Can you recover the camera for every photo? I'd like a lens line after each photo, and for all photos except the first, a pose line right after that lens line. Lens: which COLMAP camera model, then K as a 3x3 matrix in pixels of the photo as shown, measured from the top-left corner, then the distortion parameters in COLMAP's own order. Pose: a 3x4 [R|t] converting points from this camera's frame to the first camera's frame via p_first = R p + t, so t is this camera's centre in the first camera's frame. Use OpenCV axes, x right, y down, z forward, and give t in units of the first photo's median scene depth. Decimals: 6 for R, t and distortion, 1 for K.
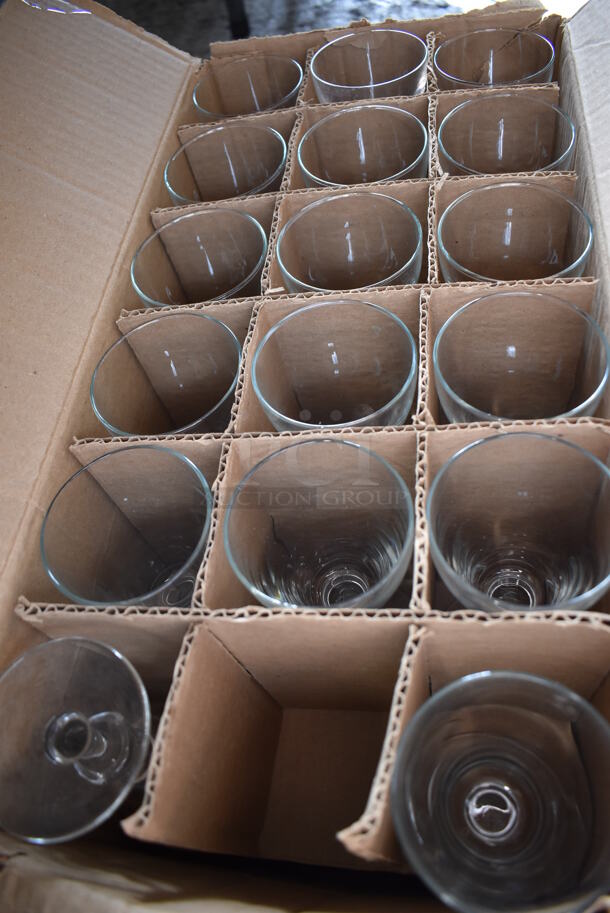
lens RADIAL K [[714.2, 0, 305.5], [0, 714.2, 459.1], [0, 0, 1]] dist [-0.107983, 0.015734]
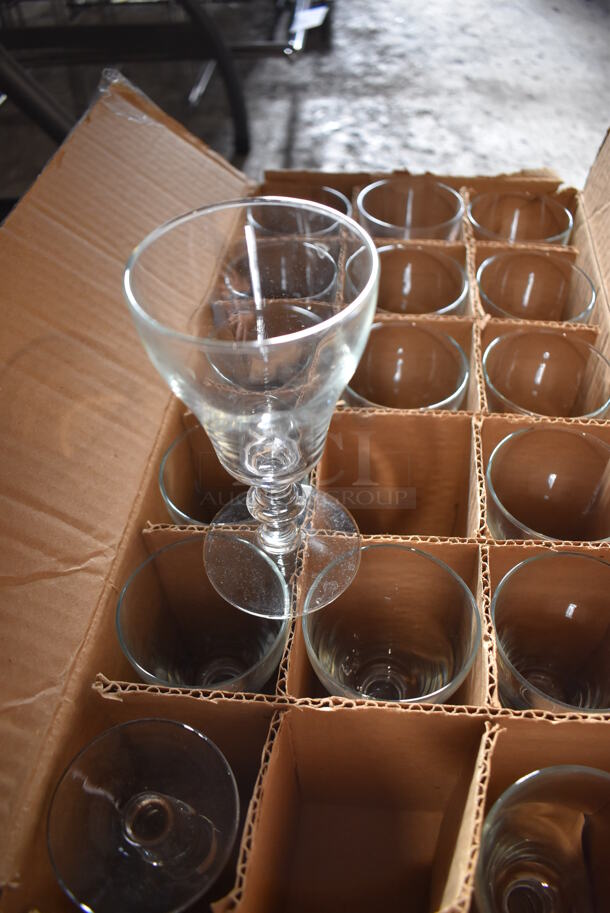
lens RADIAL K [[714.2, 0, 305.1], [0, 714.2, 458.6], [0, 0, 1]] dist [-0.107983, 0.015734]
pose [[0.990029, 0.096282, 0.102820, -0.249108], [-0.080773, 0.986042, -0.145593, 0.013293], [-0.115403, 0.135837, 0.983987, -0.075848]]
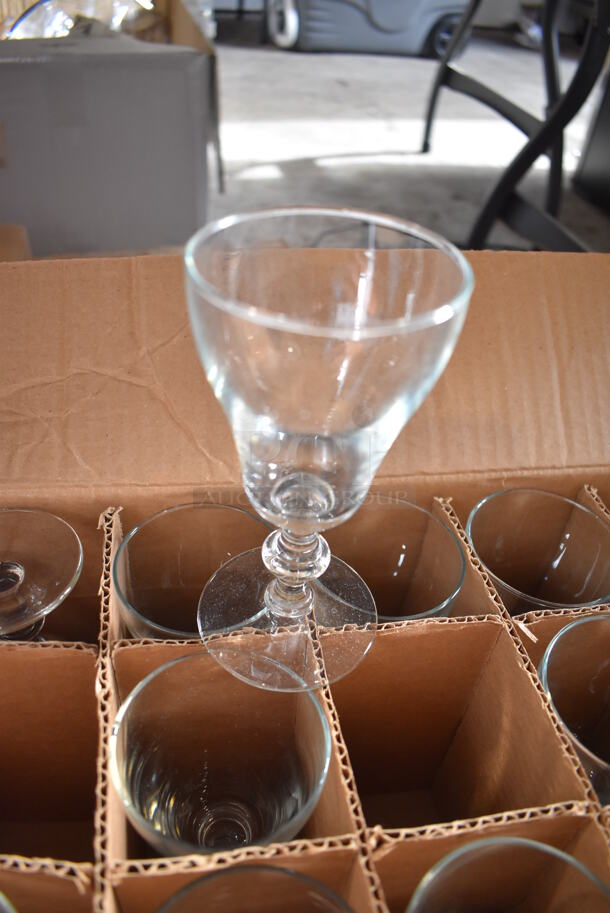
lens RADIAL K [[714.2, 0, 308.1], [0, 714.2, 454.8], [0, 0, 1]] dist [-0.107983, 0.015734]
pose [[0.237975, 0.753955, -0.612307, 0.307461], [-0.877033, 0.437693, 0.198085, -0.337009], [0.417350, 0.489874, 0.765403, 0.212100]]
